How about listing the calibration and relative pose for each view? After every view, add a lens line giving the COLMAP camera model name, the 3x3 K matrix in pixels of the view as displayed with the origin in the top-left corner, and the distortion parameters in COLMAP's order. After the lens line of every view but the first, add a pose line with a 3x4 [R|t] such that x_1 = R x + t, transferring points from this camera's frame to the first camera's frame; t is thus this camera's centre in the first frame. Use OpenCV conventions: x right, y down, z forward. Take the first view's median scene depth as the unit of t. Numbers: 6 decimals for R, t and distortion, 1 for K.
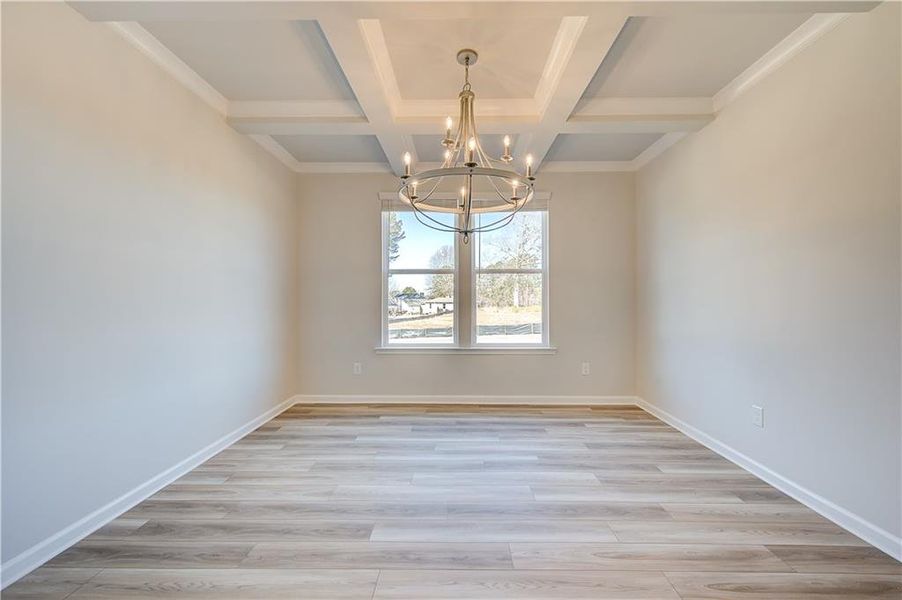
lens RADIAL K [[377.9, 0, 455.5], [0, 377.9, 299.9], [0, 0, 1]] dist [0.006001, -0.001177]
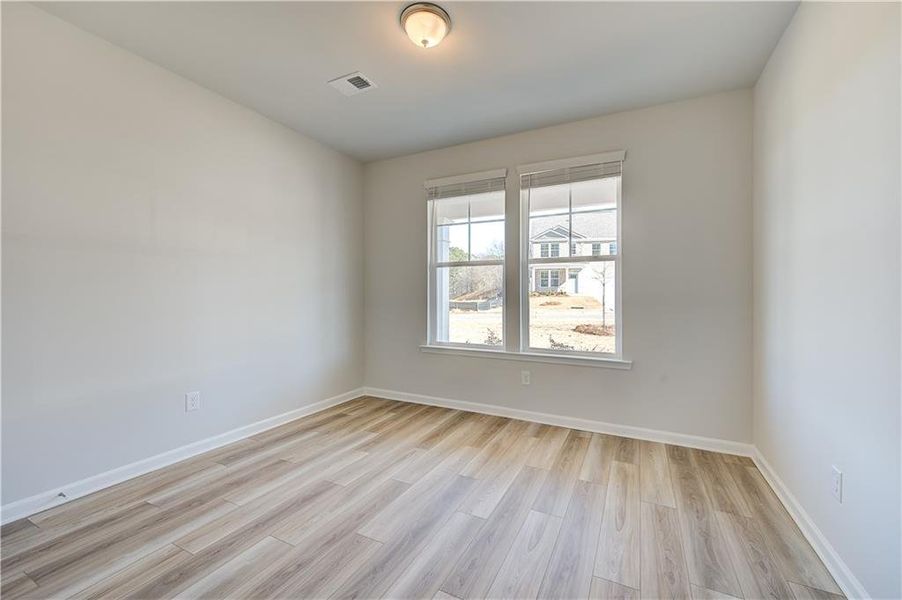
lens RADIAL K [[377.9, 0, 452.3], [0, 377.9, 294.0], [0, 0, 1]] dist [0.006001, -0.001177]
pose [[0.899855, -0.004306, -0.436169, 0.267696], [0.007839, 0.999949, 0.006301, -0.008367], [0.436120, -0.009090, 0.899843, 0.178454]]
